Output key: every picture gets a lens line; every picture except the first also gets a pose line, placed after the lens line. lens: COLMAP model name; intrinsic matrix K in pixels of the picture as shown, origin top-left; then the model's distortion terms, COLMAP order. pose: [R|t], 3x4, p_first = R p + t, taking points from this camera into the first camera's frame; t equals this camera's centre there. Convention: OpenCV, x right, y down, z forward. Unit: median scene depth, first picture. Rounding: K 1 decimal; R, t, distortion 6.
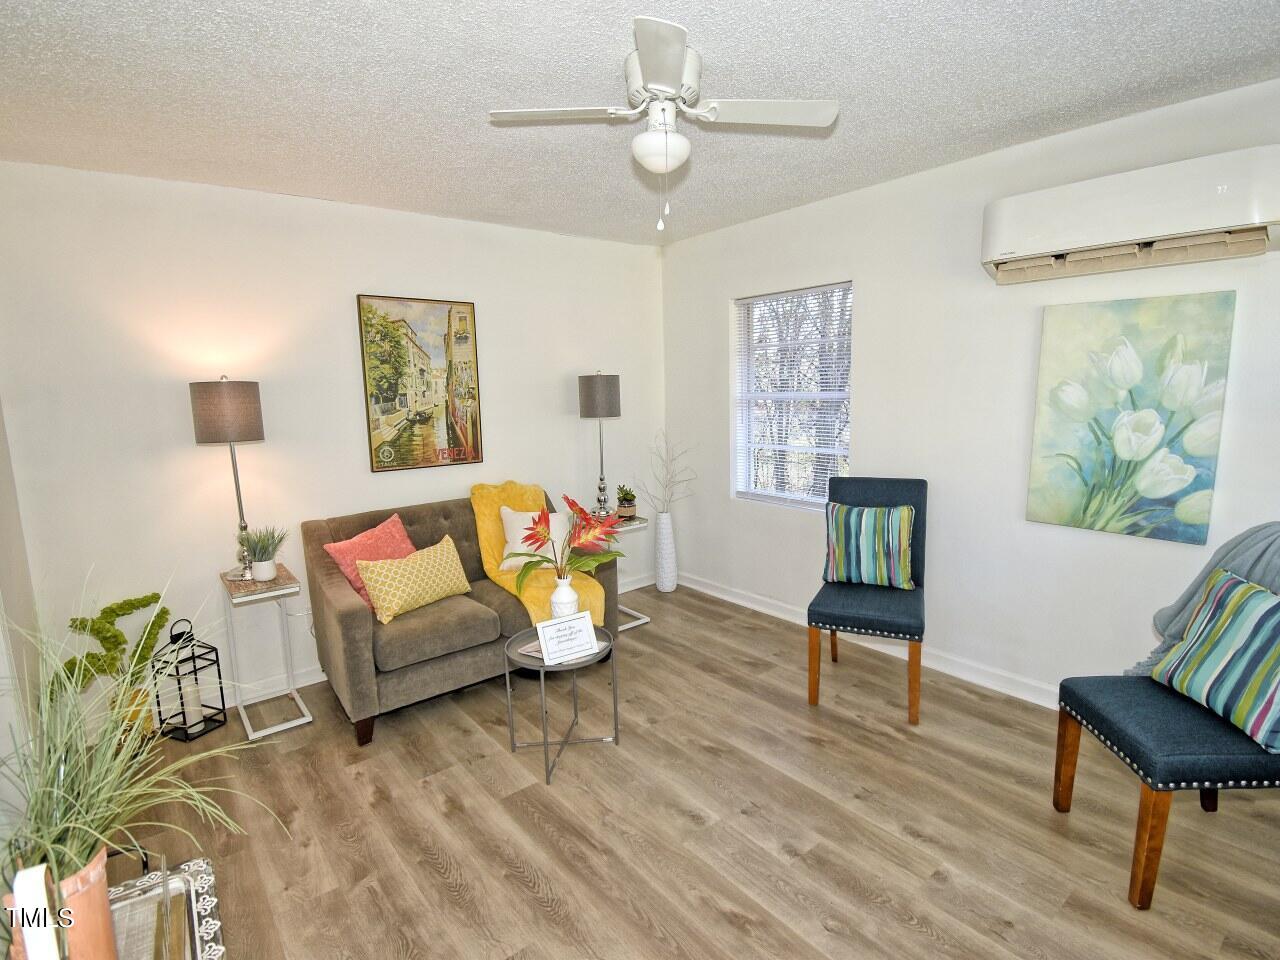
lens RADIAL K [[635.0, 0, 641.9], [0, 635.0, 481.0], [0, 0, 1]] dist [0.005198, -0.010048]
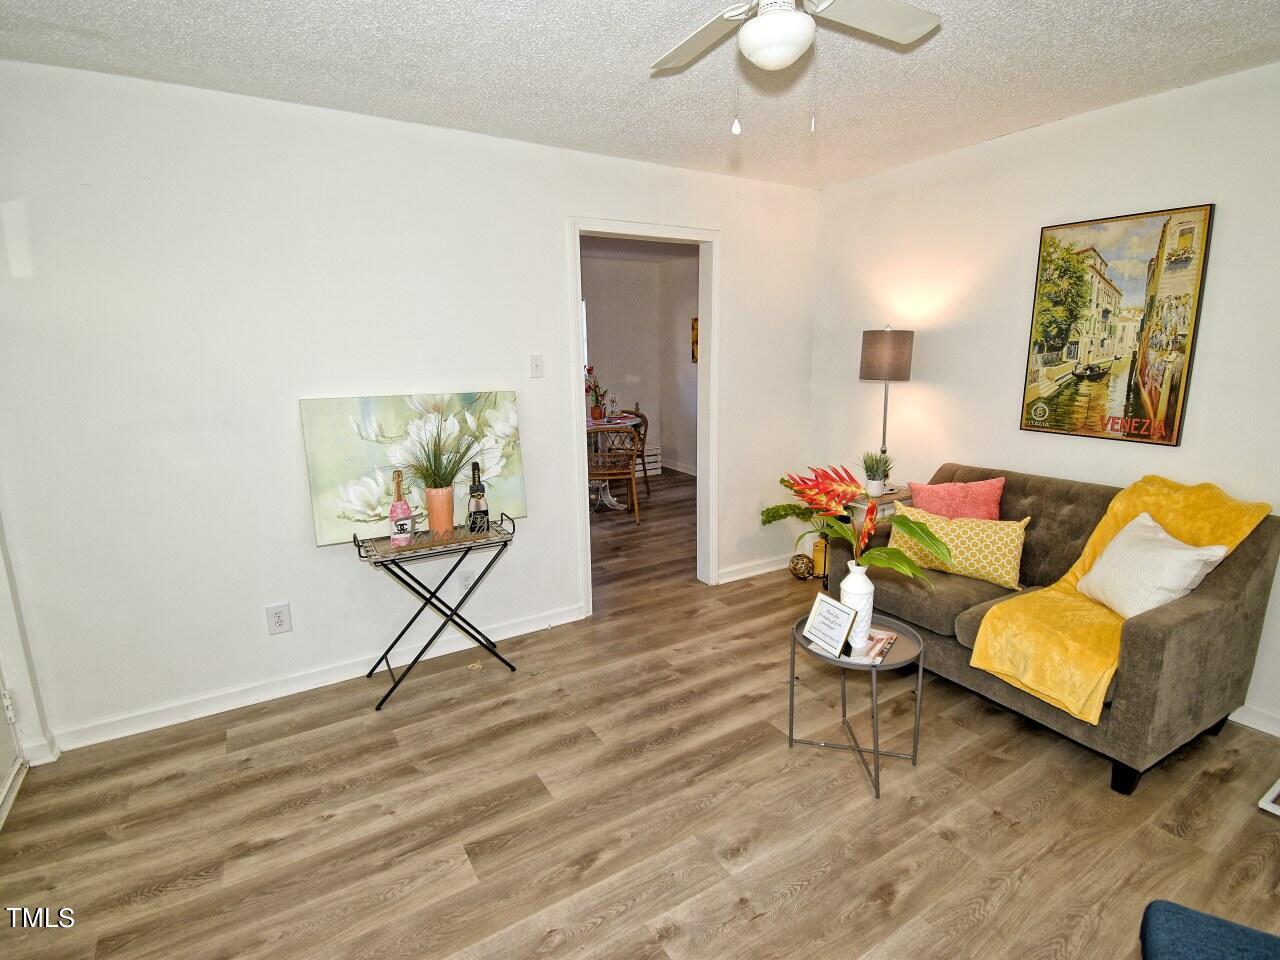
lens RADIAL K [[635.0, 0, 644.9], [0, 635.0, 472.5], [0, 0, 1]] dist [0.005198, -0.010048]
pose [[-0.121808, 0.220587, -0.967732, 0.673723], [-0.129746, 0.963087, 0.235859, -0.125495], [0.984037, 0.154289, -0.088692, 0.722078]]
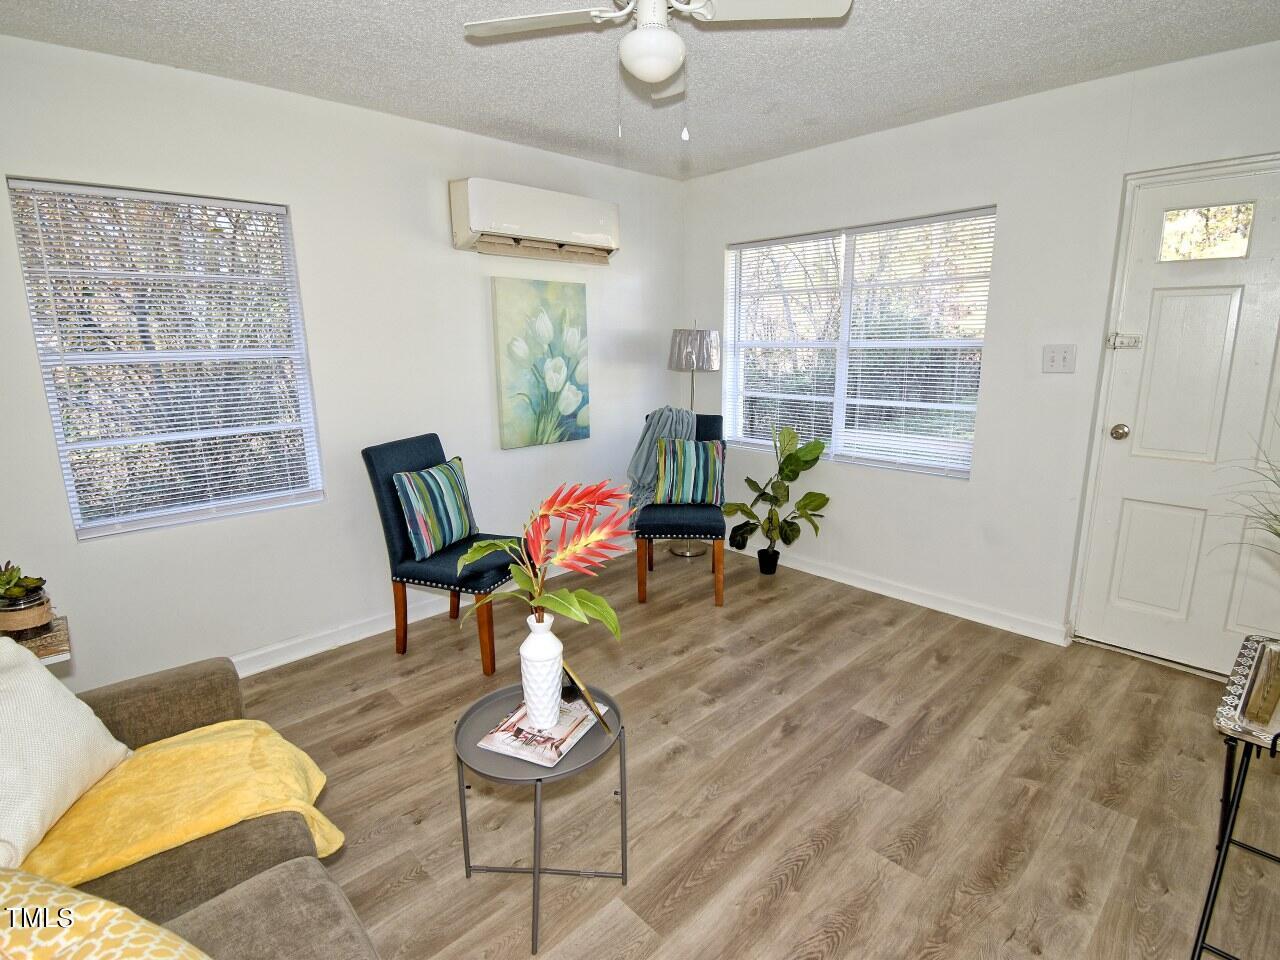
lens RADIAL K [[635.0, 0, 633.3], [0, 635.0, 484.7], [0, 0, 1]] dist [0.005198, -0.010048]
pose [[-0.070735, -0.198450, 0.977555, -0.688453], [0.167235, 0.963779, 0.207754, -0.094795], [-0.983376, 0.178177, -0.034985, 0.846764]]
